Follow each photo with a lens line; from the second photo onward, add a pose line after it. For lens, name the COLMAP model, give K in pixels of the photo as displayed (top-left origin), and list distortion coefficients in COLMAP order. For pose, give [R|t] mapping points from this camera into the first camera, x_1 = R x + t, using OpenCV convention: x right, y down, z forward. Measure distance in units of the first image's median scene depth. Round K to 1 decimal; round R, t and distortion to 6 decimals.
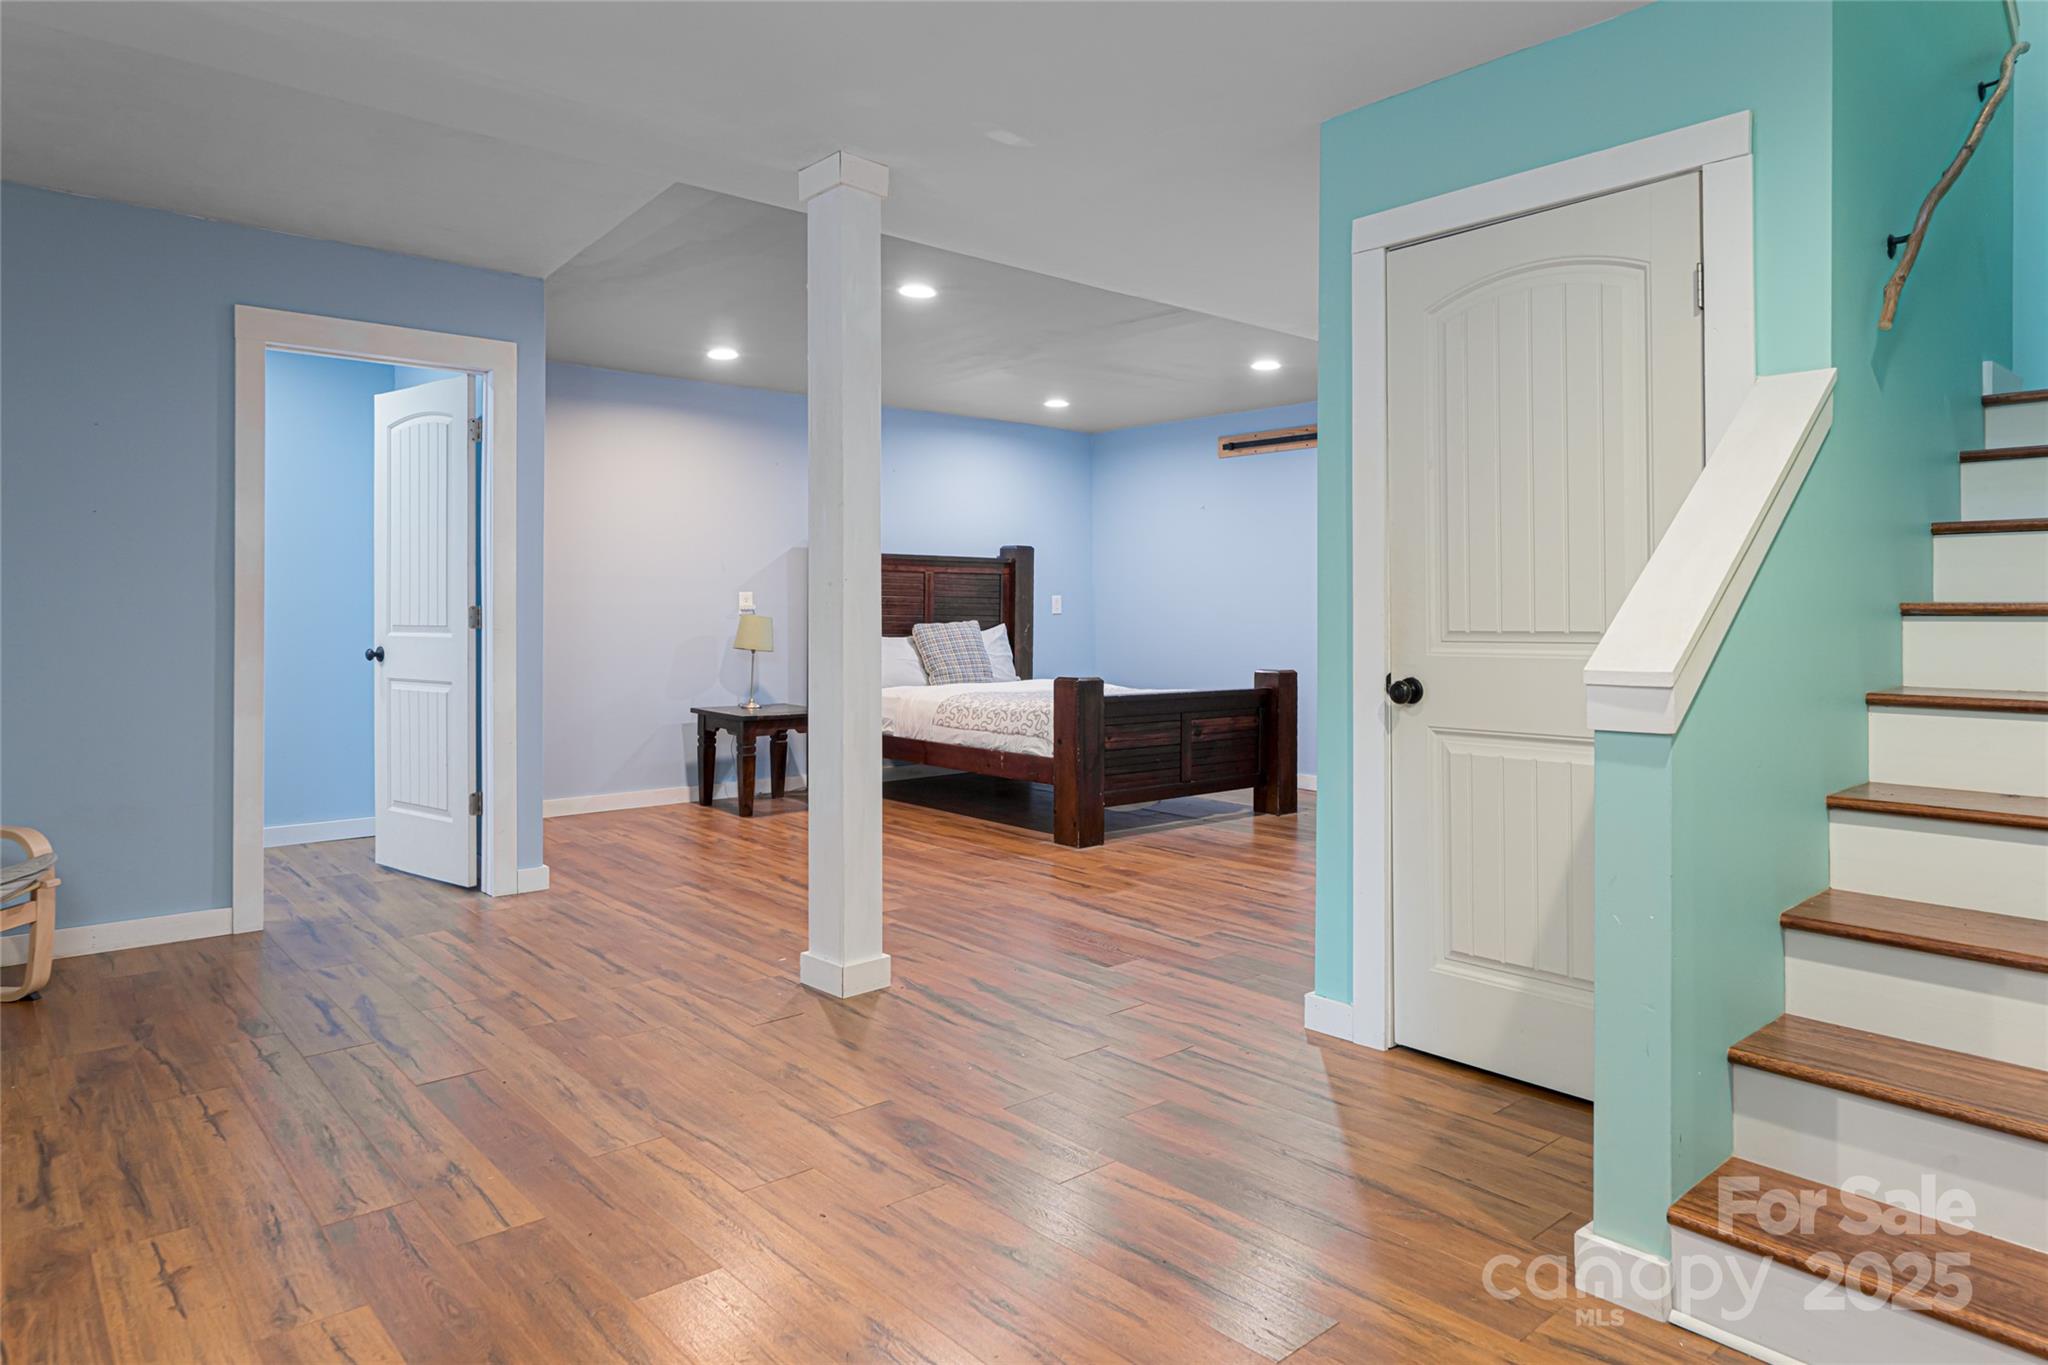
lens RADIAL K [[1219.8, 0, 1023.4], [0, 1219.8, 608.3], [0, 0, 1]] dist [0.001599, 0.000909]
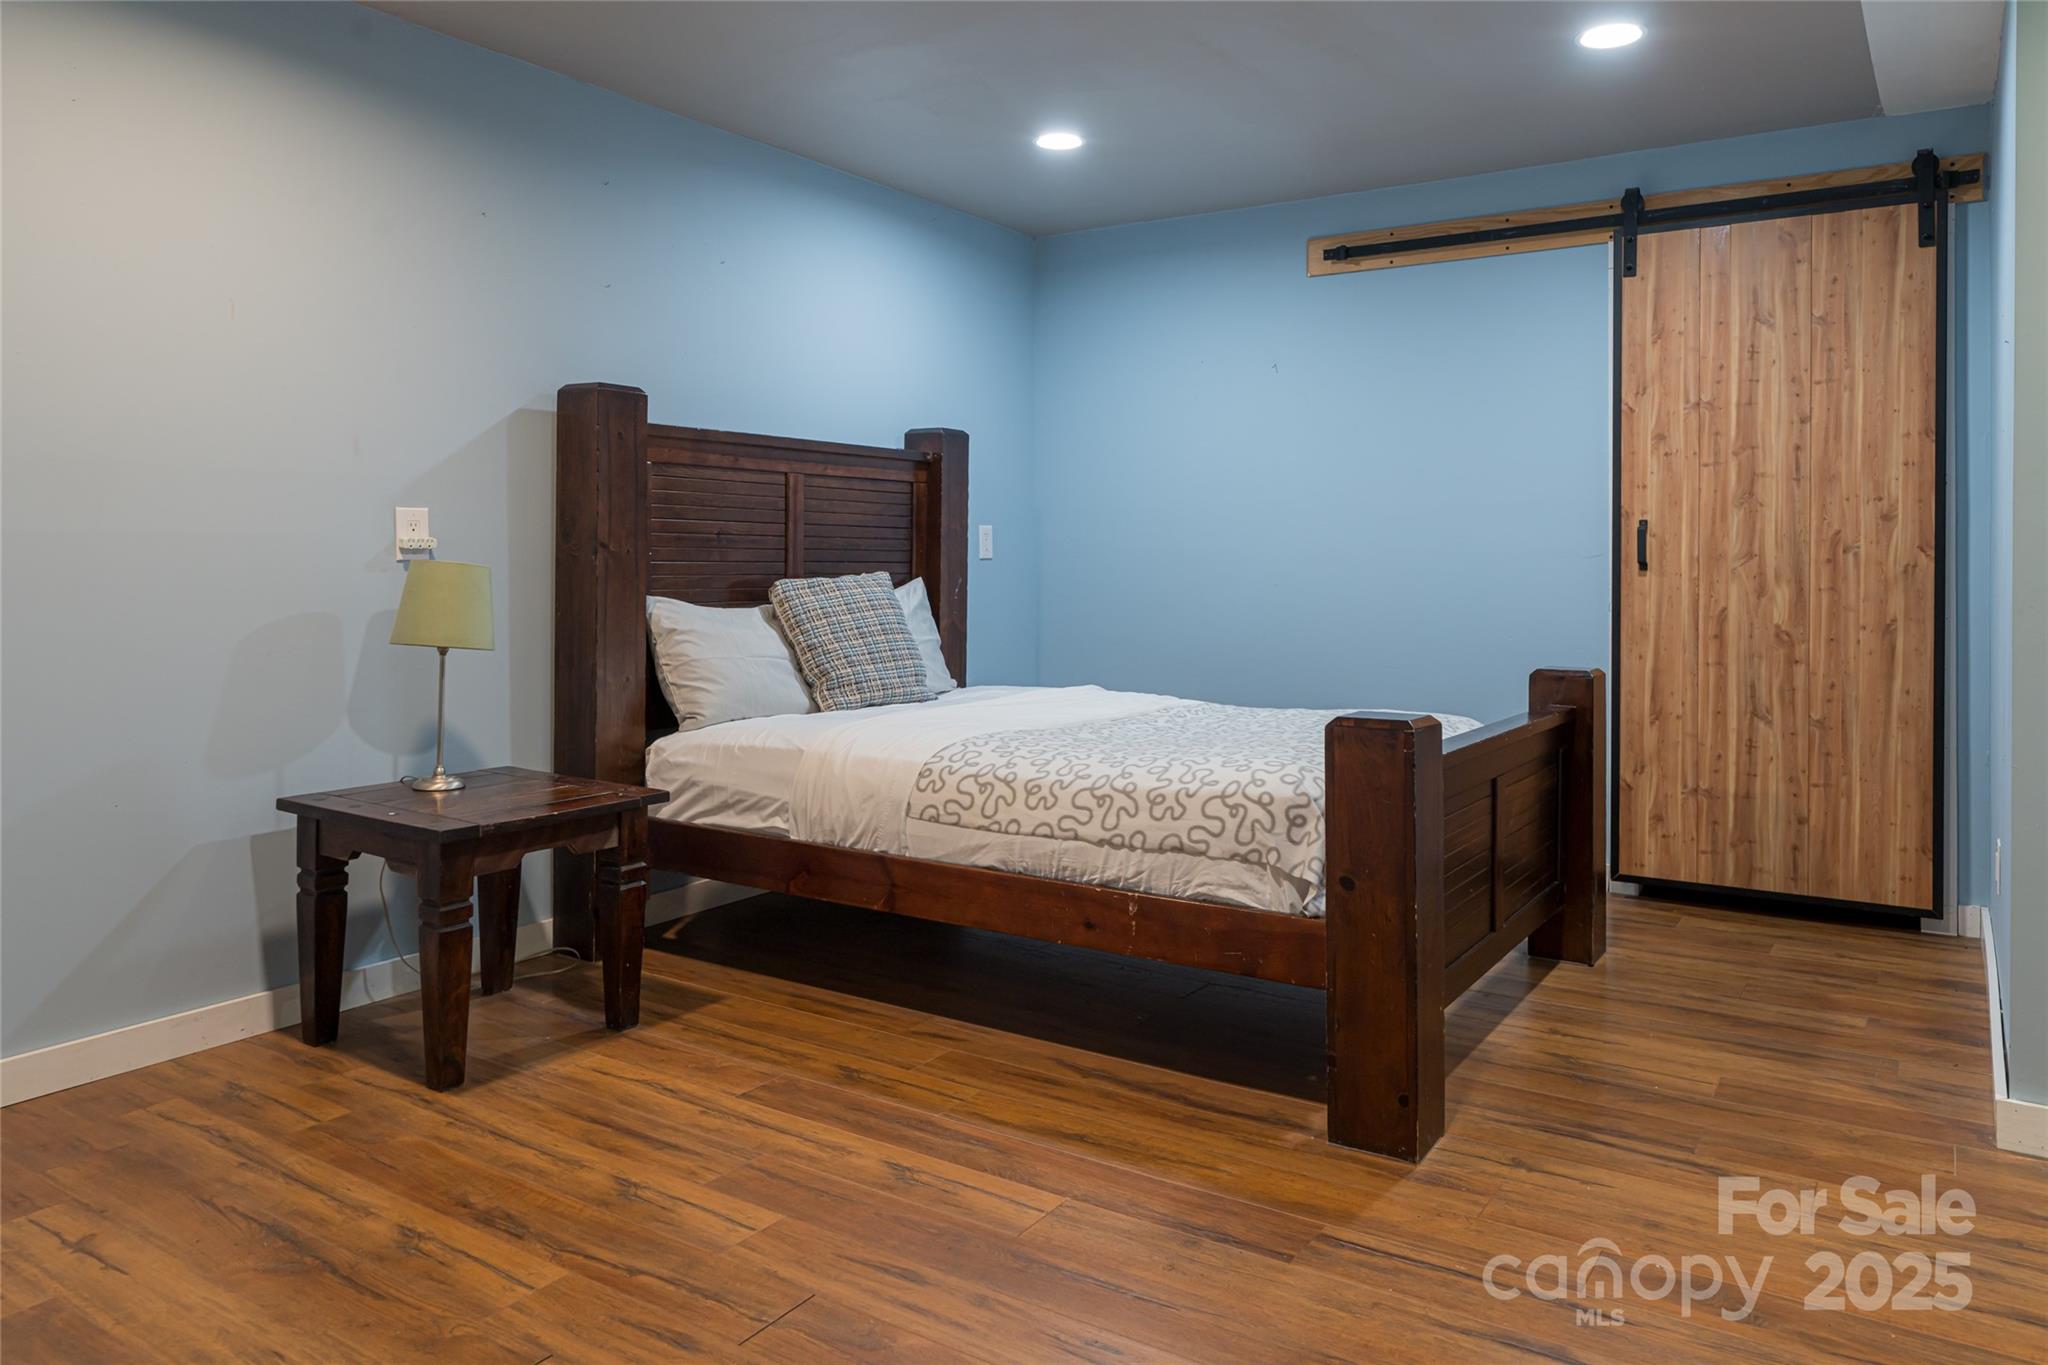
lens RADIAL K [[1392.9, 0, 1027.7], [0, 1392.9, 586.7], [0, 0, 1]] dist [-0.006251, 0.001453]
pose [[0.965518, -0.006813, 0.260248, -0.148762], [0.000970, 0.999745, 0.022575, 0.003630], [-0.260335, -0.021544, 0.965278, 0.485976]]
